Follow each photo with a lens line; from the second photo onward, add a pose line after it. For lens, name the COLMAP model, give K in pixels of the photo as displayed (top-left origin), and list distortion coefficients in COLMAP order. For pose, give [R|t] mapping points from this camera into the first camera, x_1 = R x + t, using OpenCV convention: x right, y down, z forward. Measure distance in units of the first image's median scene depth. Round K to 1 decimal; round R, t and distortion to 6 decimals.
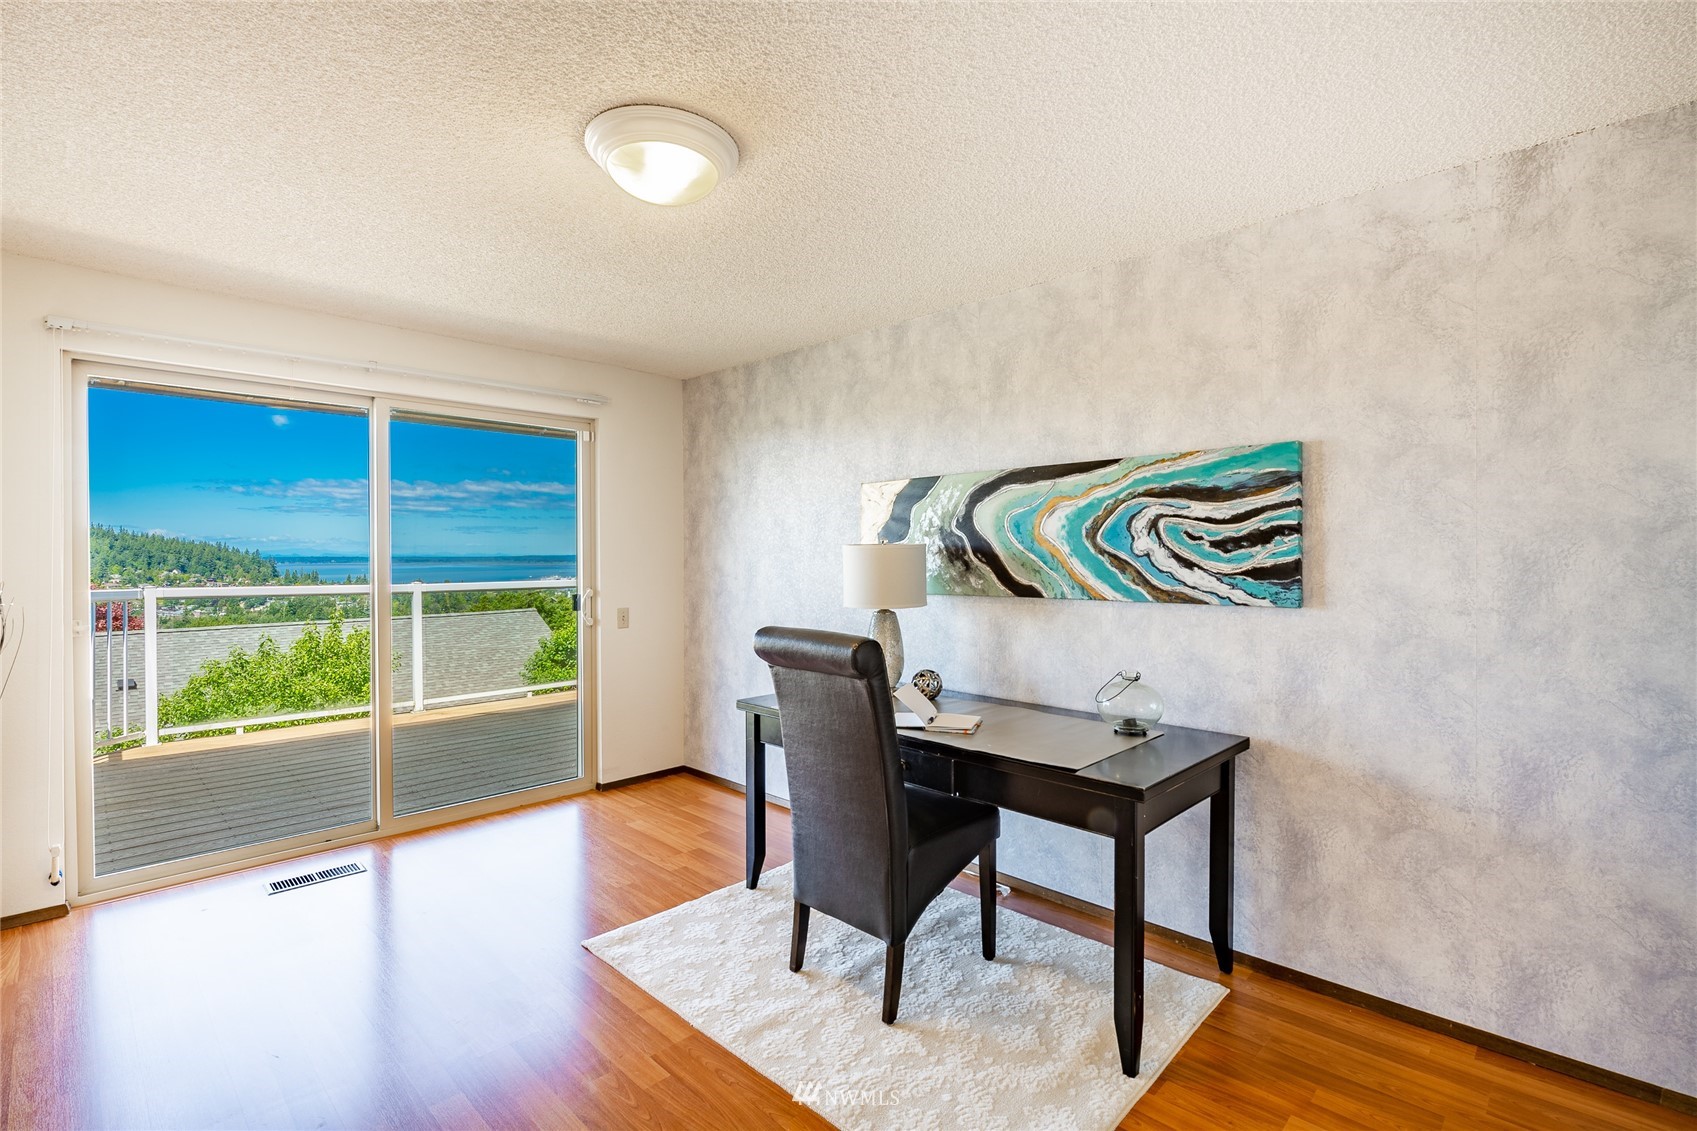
lens RADIAL K [[791.9, 0, 848.5], [0, 791.9, 565.5], [0, 0, 1]] dist [-0.005242, -0.001006]
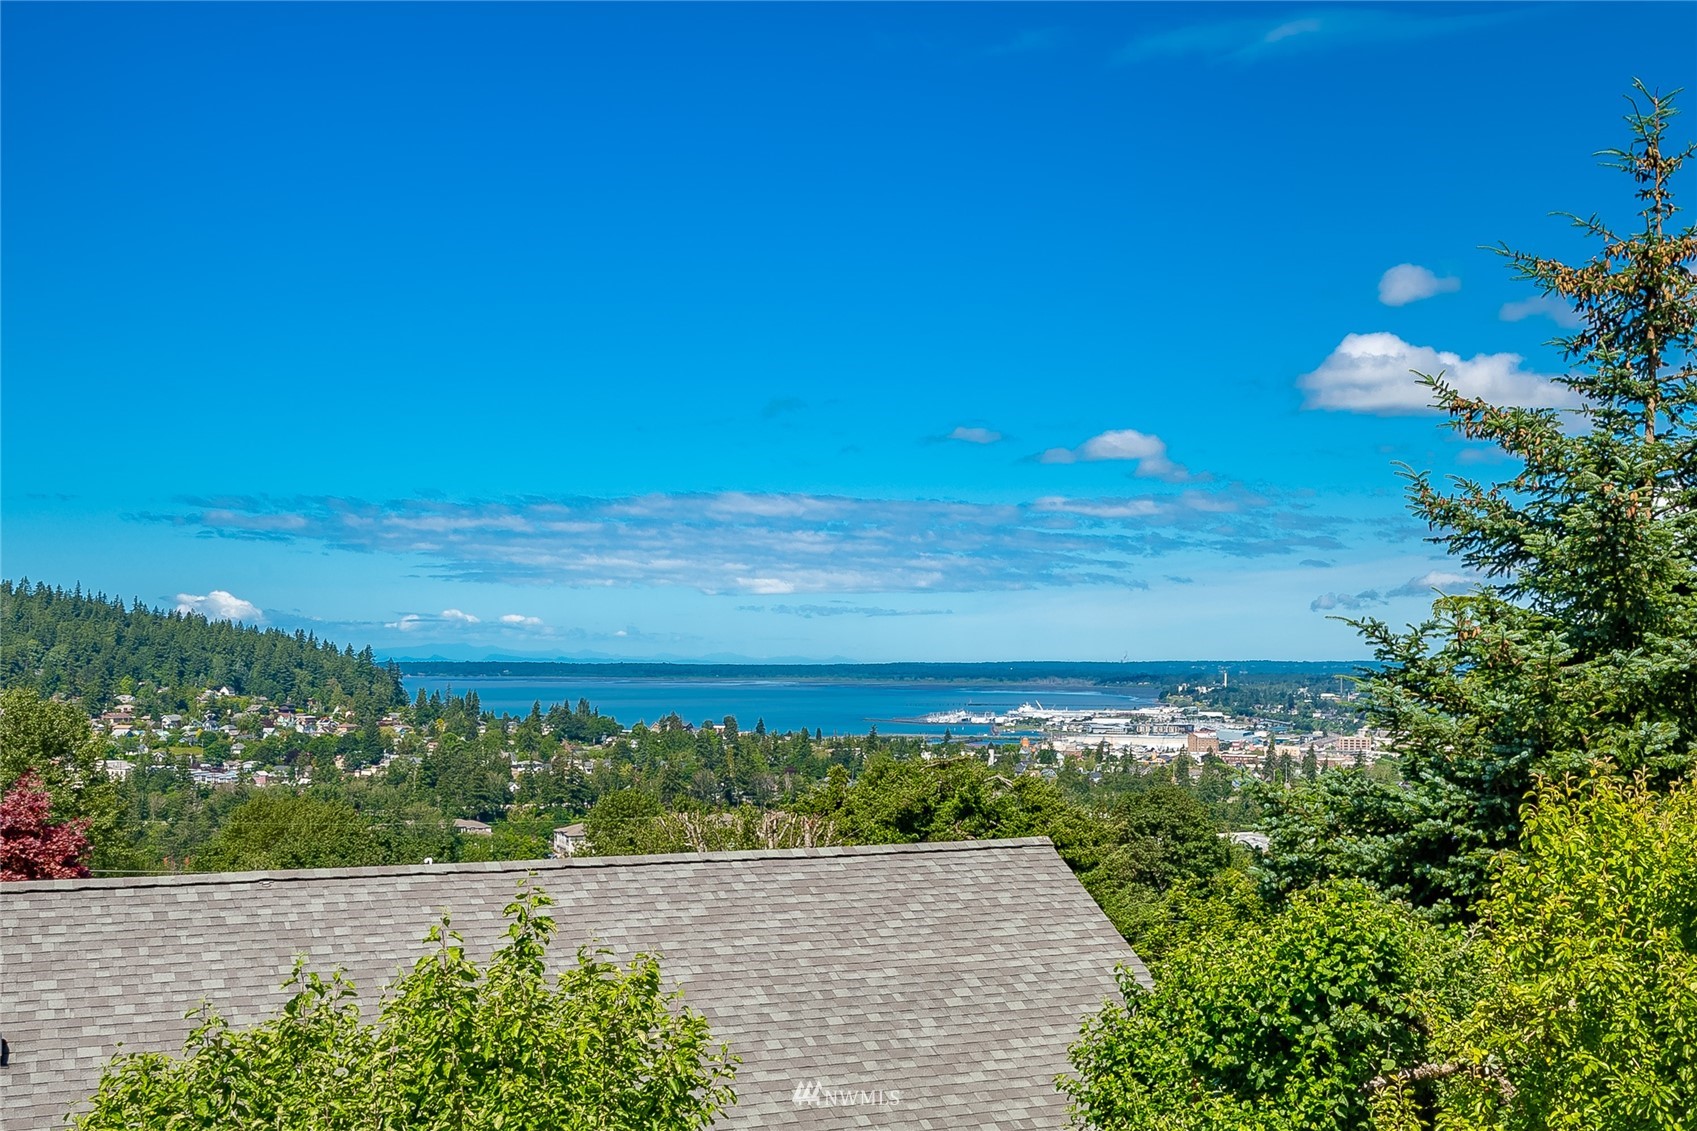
lens RADIAL K [[2002.1, 0, 947.6], [0, 2002.1, 682.2], [0, 0, 1]] dist [0.013482, -0.014772]
pose [[0.935354, 0.010428, -0.353559, -0.192873], [-0.011933, 0.999927, -0.002076, -0.009376], [0.353511, 0.006161, 0.935410, 0.289890]]
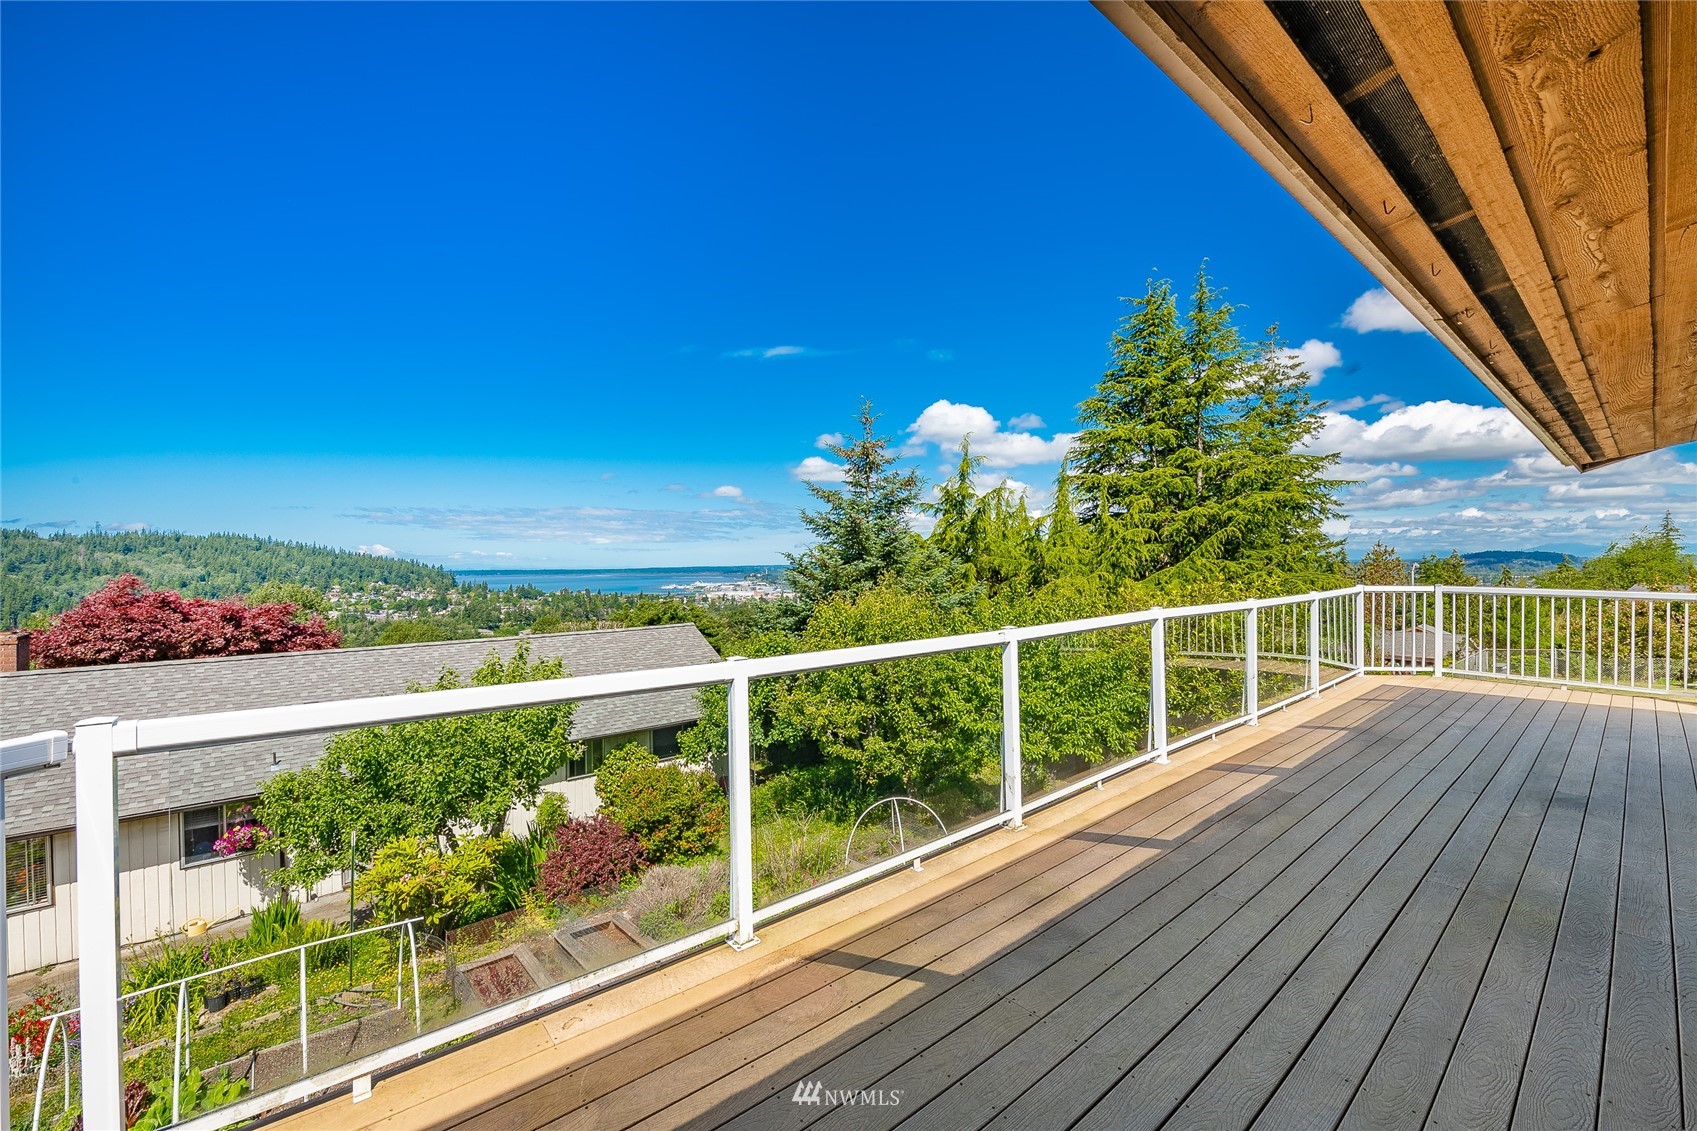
lens RADIAL K [[684.7, 0, 848.5], [0, 684.7, 565.5], [0, 0, 1]] dist [-0.009345, -0.004193]
pose [[0.994527, -0.008909, -0.104099, -0.140687], [0.007599, 0.999887, -0.012976, -0.008553], [0.104203, 0.012114, 0.994482, 0.195292]]
